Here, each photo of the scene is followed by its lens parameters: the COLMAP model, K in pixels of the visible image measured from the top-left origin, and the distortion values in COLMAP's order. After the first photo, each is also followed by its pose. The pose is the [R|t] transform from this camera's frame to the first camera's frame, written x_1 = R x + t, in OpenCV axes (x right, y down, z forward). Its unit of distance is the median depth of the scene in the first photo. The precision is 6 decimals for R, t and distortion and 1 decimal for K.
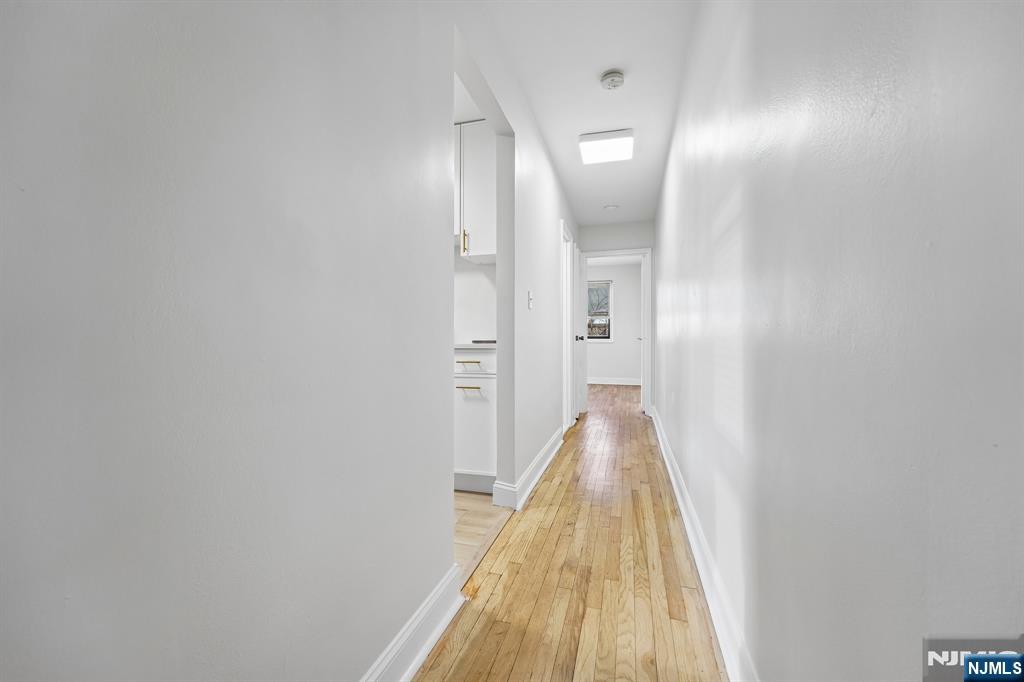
lens RADIAL K [[413.3, 0, 514.8], [0, 413.3, 341.6], [0, 0, 1]] dist [0.001809, 0.000069]
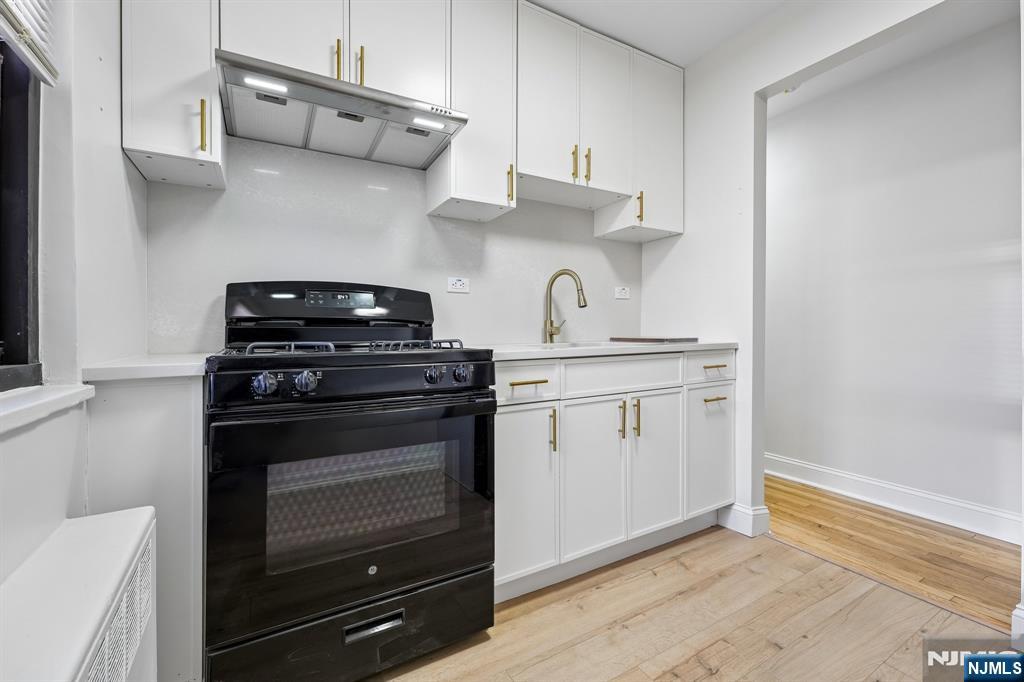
lens RADIAL K [[413.3, 0, 512.4], [0, 413.3, 337.6], [0, 0, 1]] dist [0.001809, 0.000069]
pose [[0.685183, -0.000464, 0.728371, -1.068648], [-0.004630, 0.999977, 0.004993, -0.008202], [-0.728356, -0.006793, 0.685165, 0.848153]]
